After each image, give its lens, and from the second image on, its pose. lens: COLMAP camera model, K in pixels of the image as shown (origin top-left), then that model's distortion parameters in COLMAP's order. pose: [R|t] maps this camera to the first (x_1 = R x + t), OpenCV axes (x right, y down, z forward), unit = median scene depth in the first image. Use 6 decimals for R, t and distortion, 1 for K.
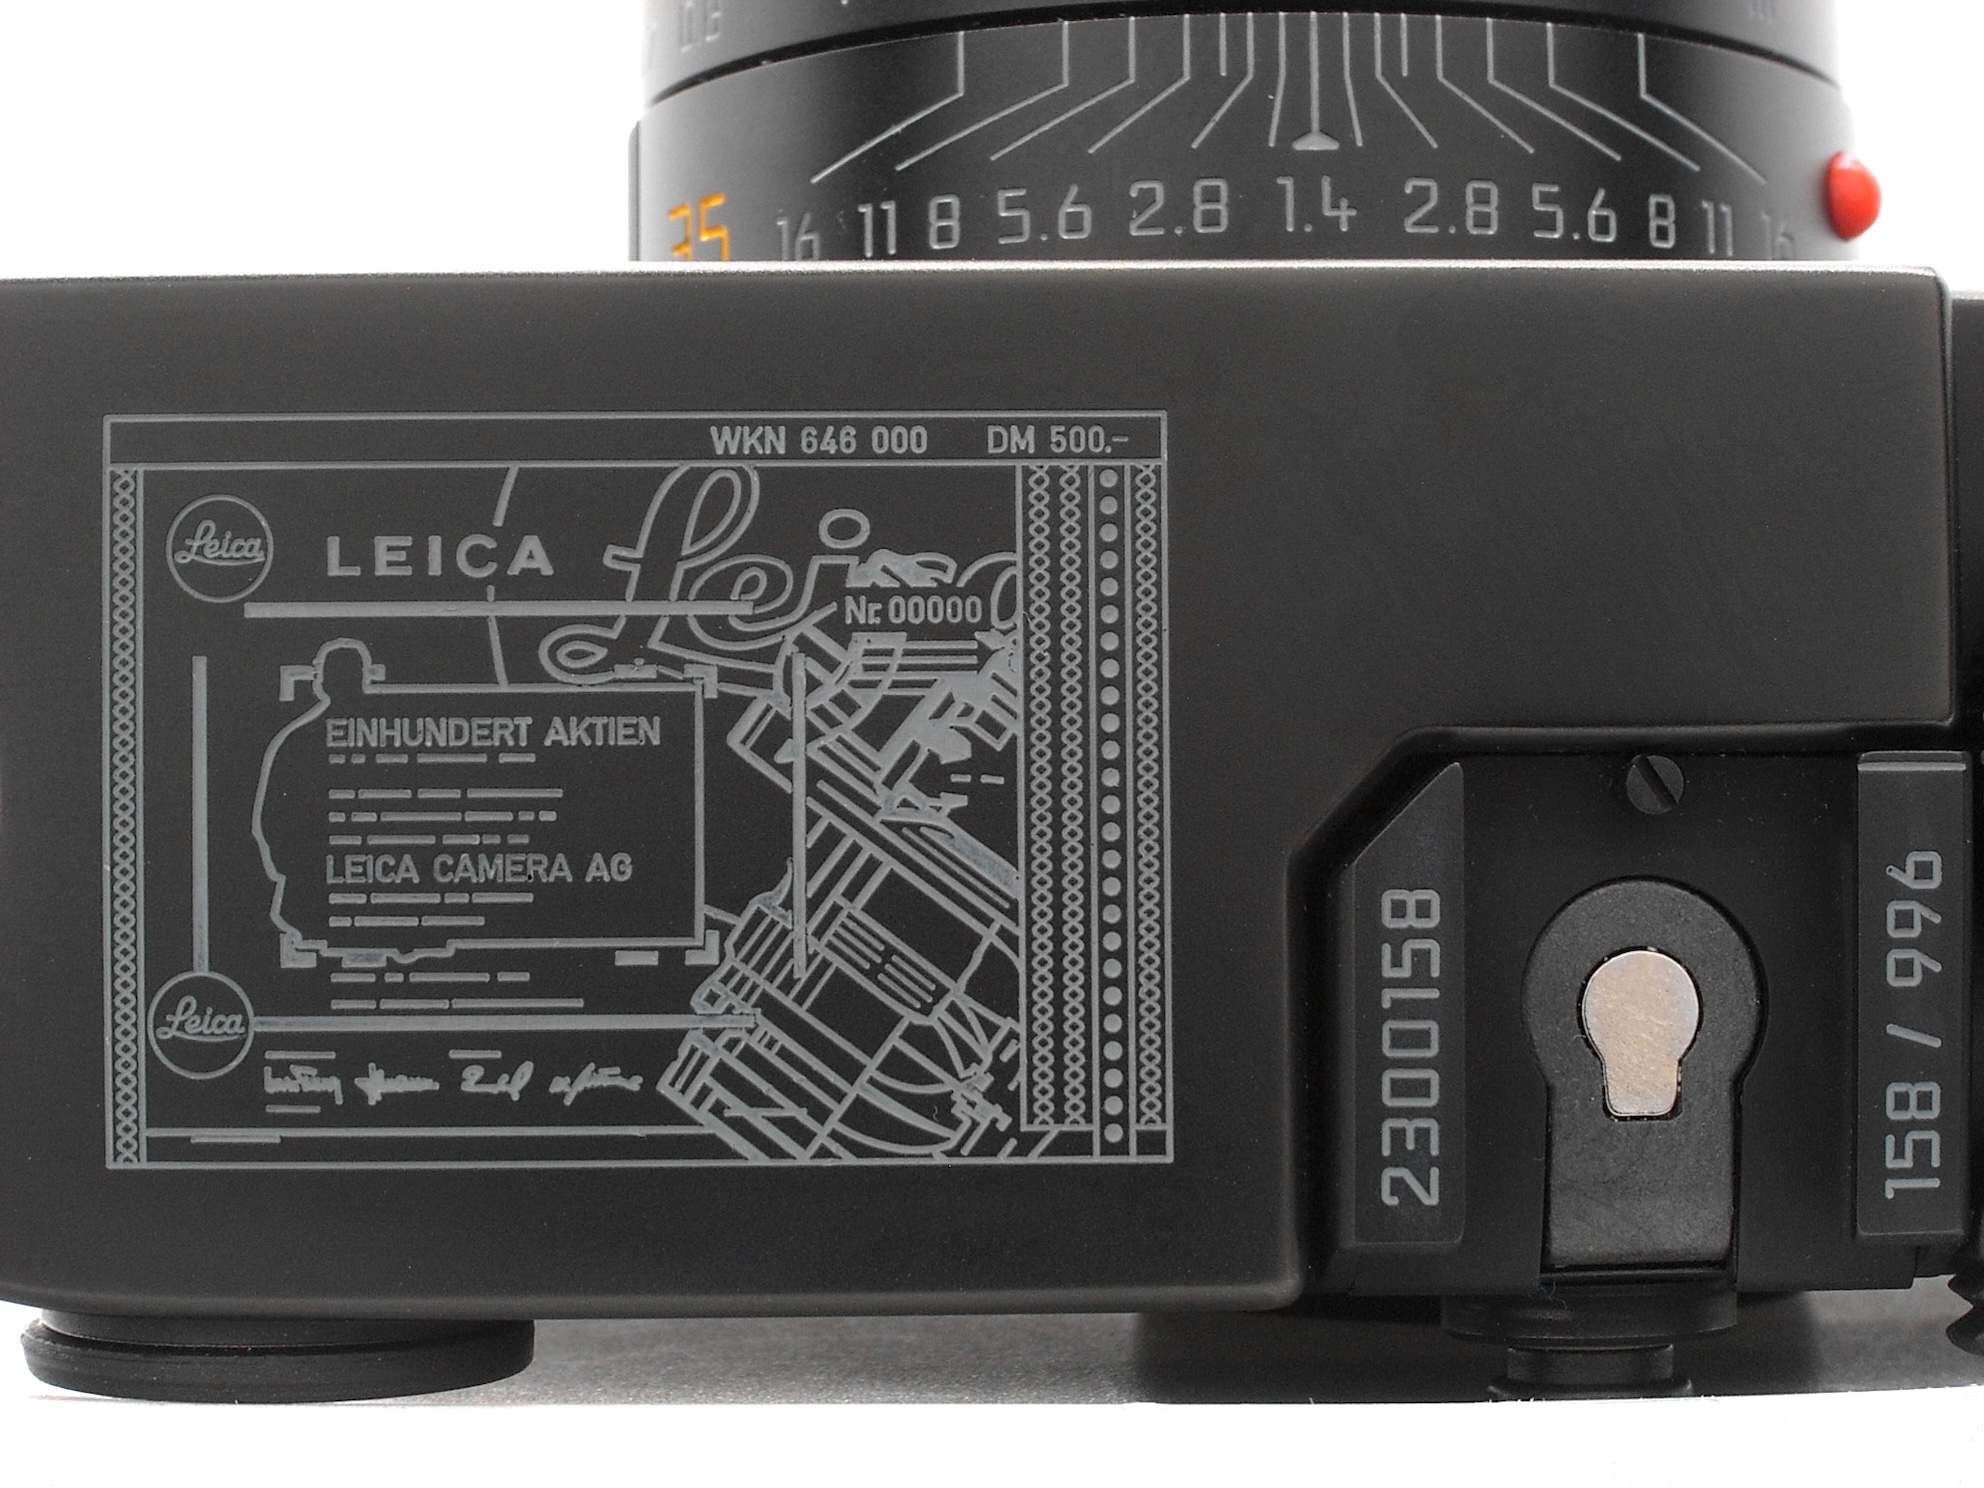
lens RADIAL K [[4059.4, 0, 992.0], [0, 4059.4, 744.0], [0, 0, 1]] dist [-0.027080, -3.011574]
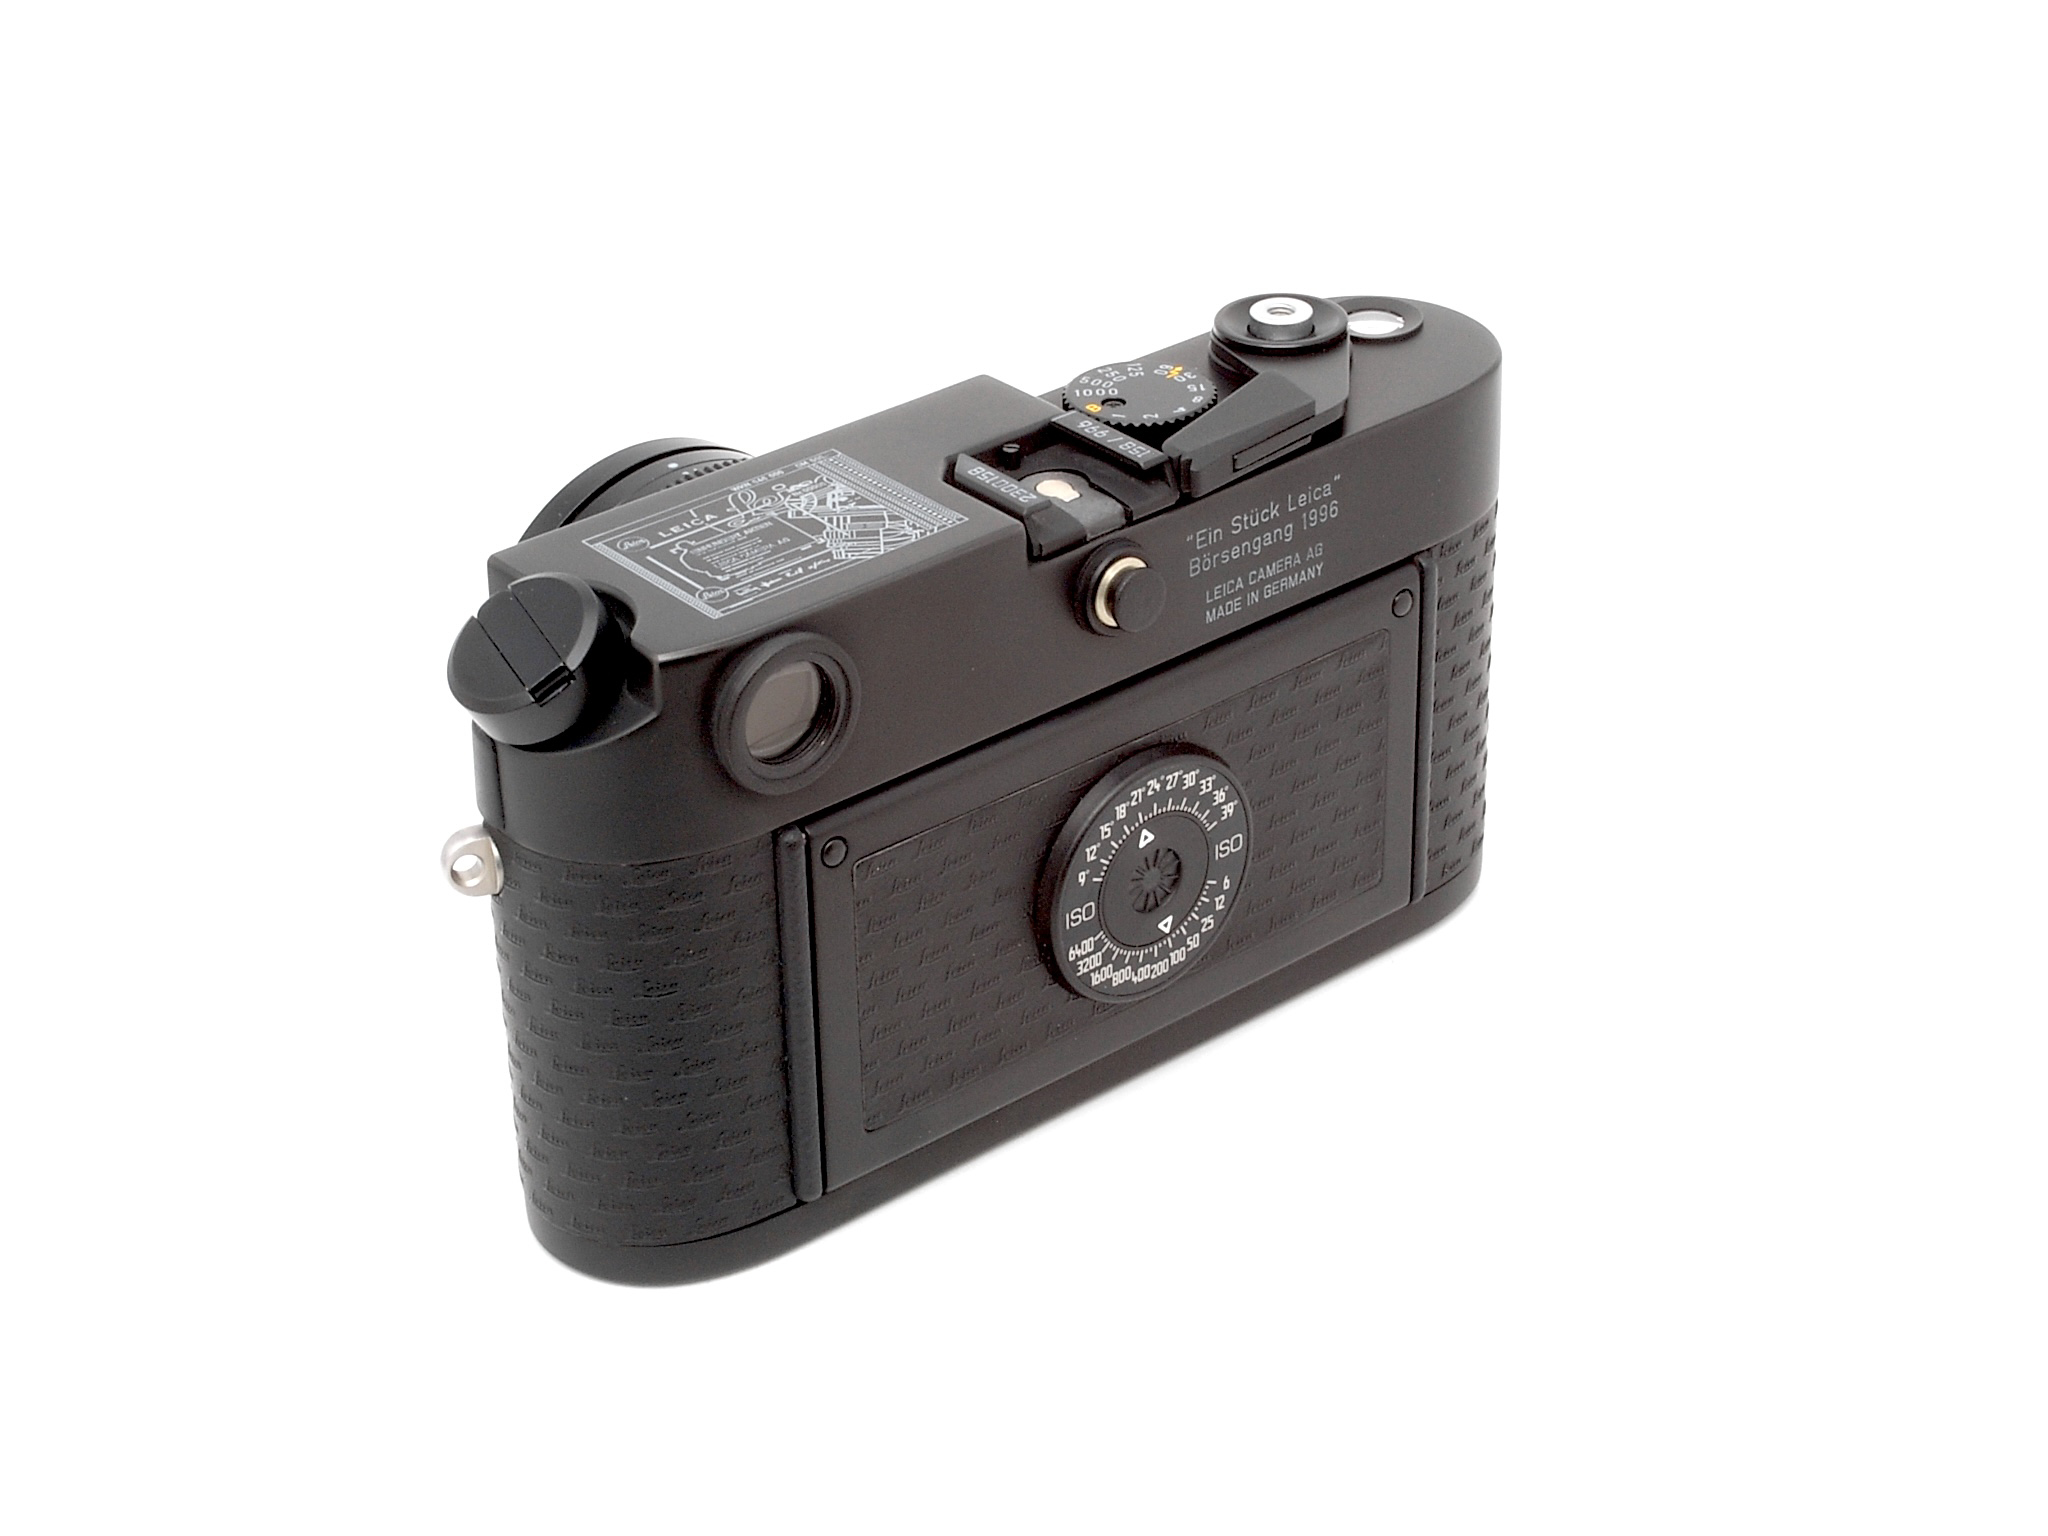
lens RADIAL K [[4190.3, 0, 1024.0], [0, 4190.3, 768.0], [0, 0, 1]] dist [-0.027080, -3.011574]
pose [[0.768226, -0.377405, 0.517103, -1.801783], [0.638949, 0.401978, -0.655864, 2.502919], [0.039662, 0.834254, 0.549952, -0.741814]]
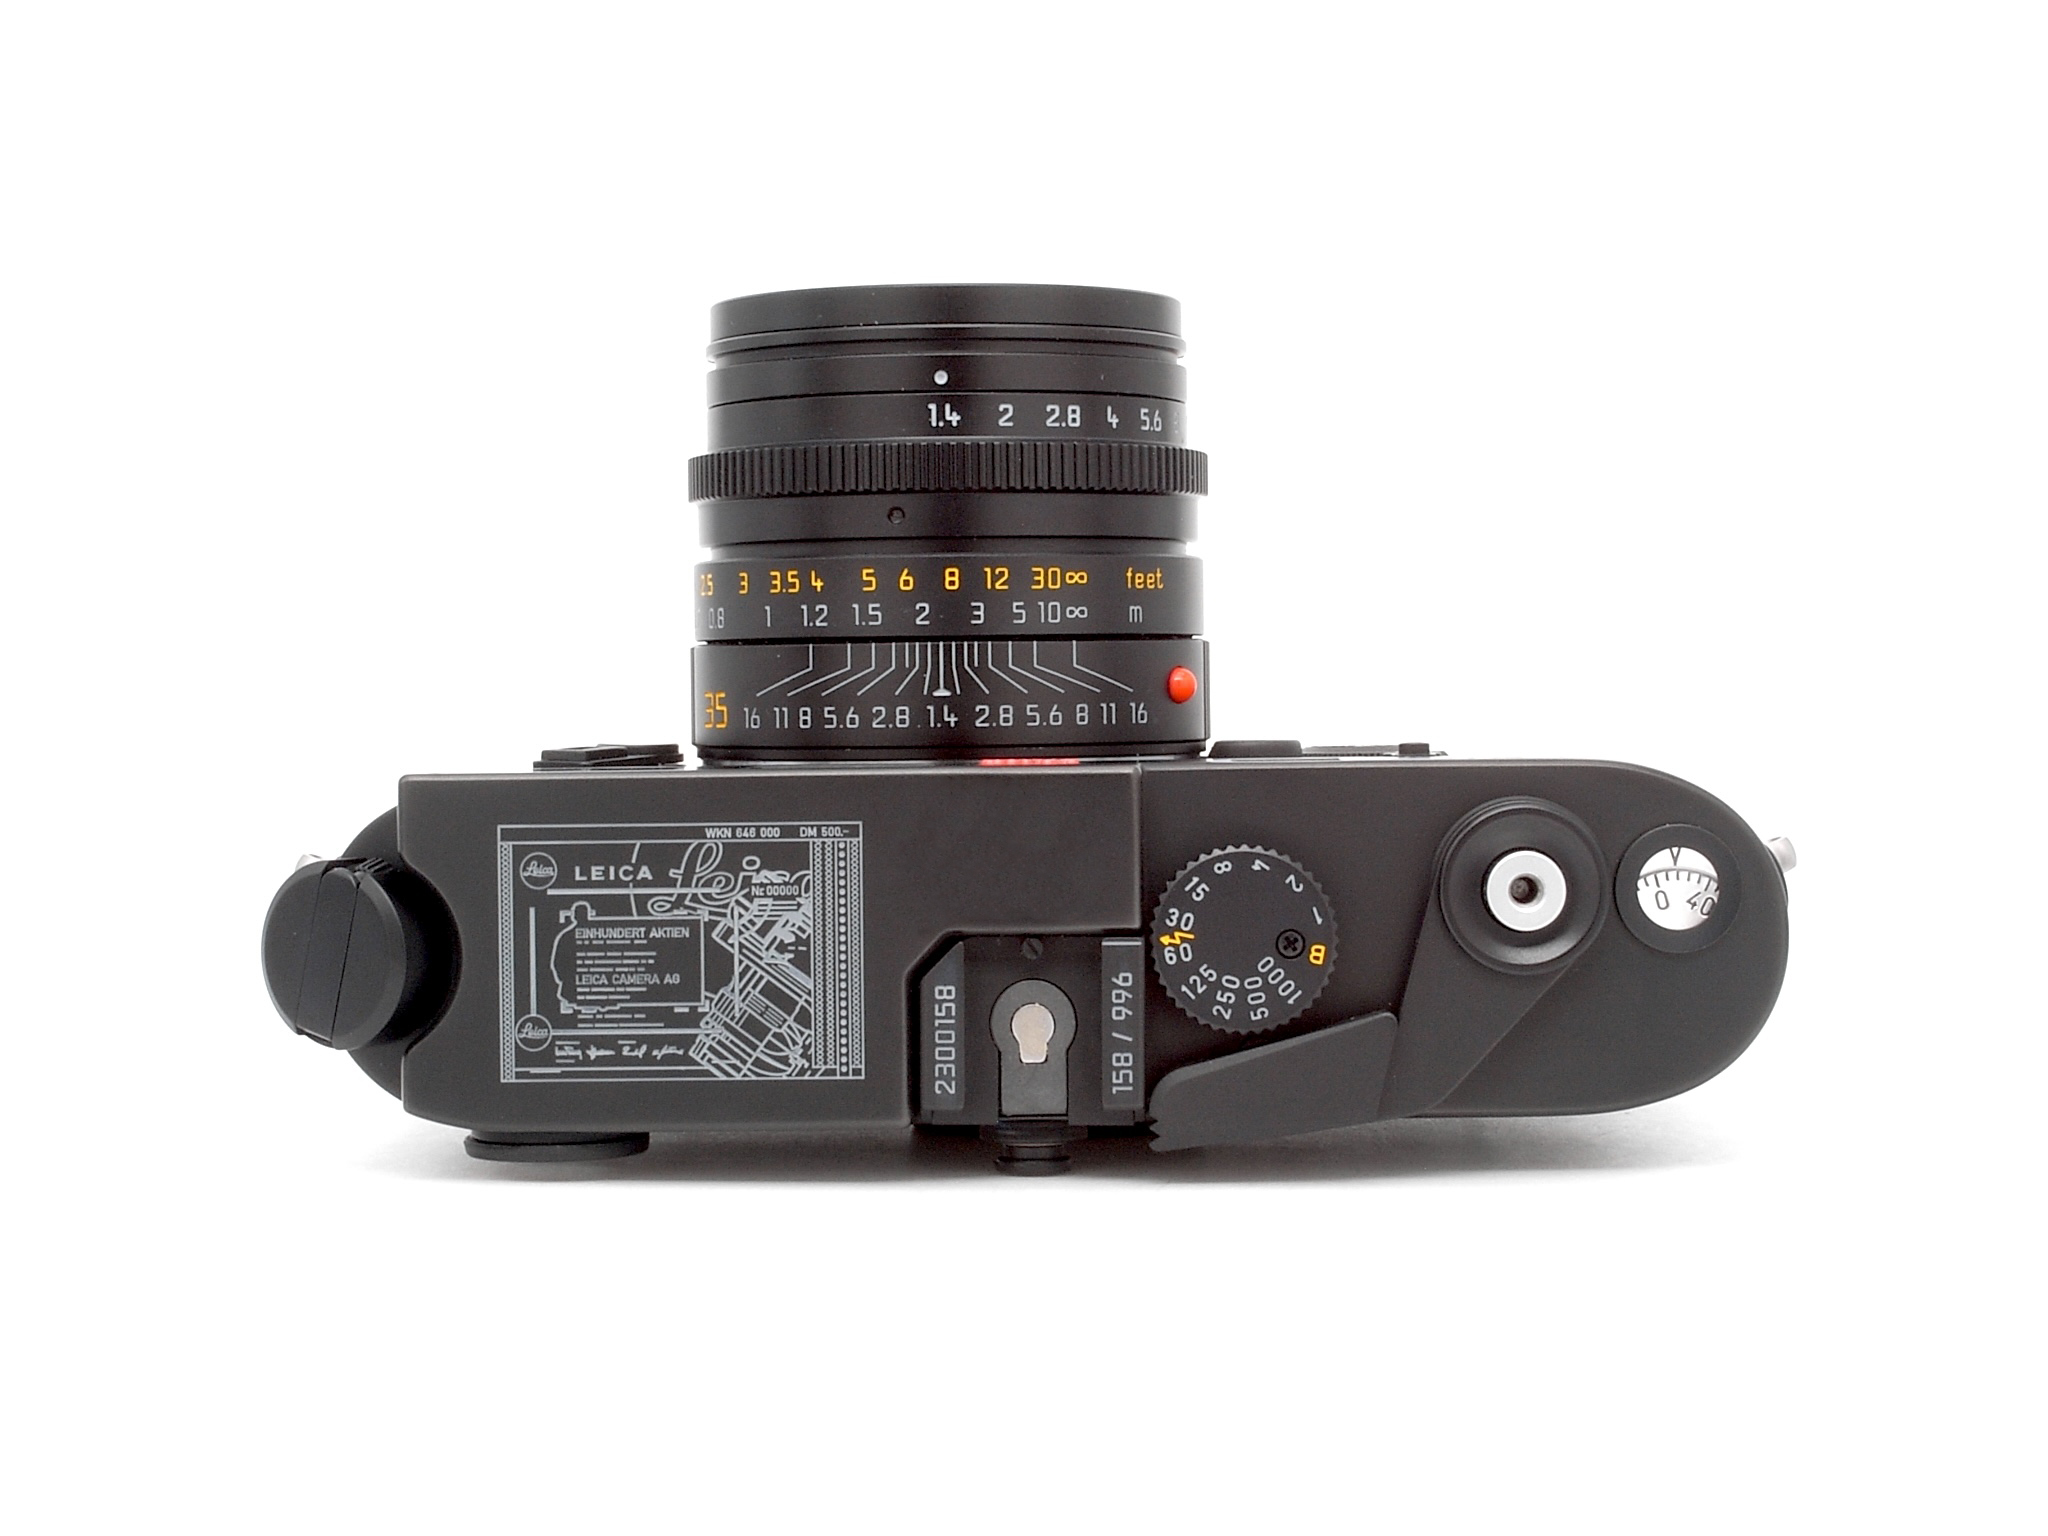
lens RADIAL K [[4190.3, 0, 1024.0], [0, 4190.3, 768.0], [0, 0, 1]] dist [-0.027080, -3.011574]
pose [[0.999186, -0.002469, -0.040273, 0.282686], [0.004126, 0.999145, 0.041125, -0.245406], [0.040137, -0.041258, 0.998342, -2.009792]]
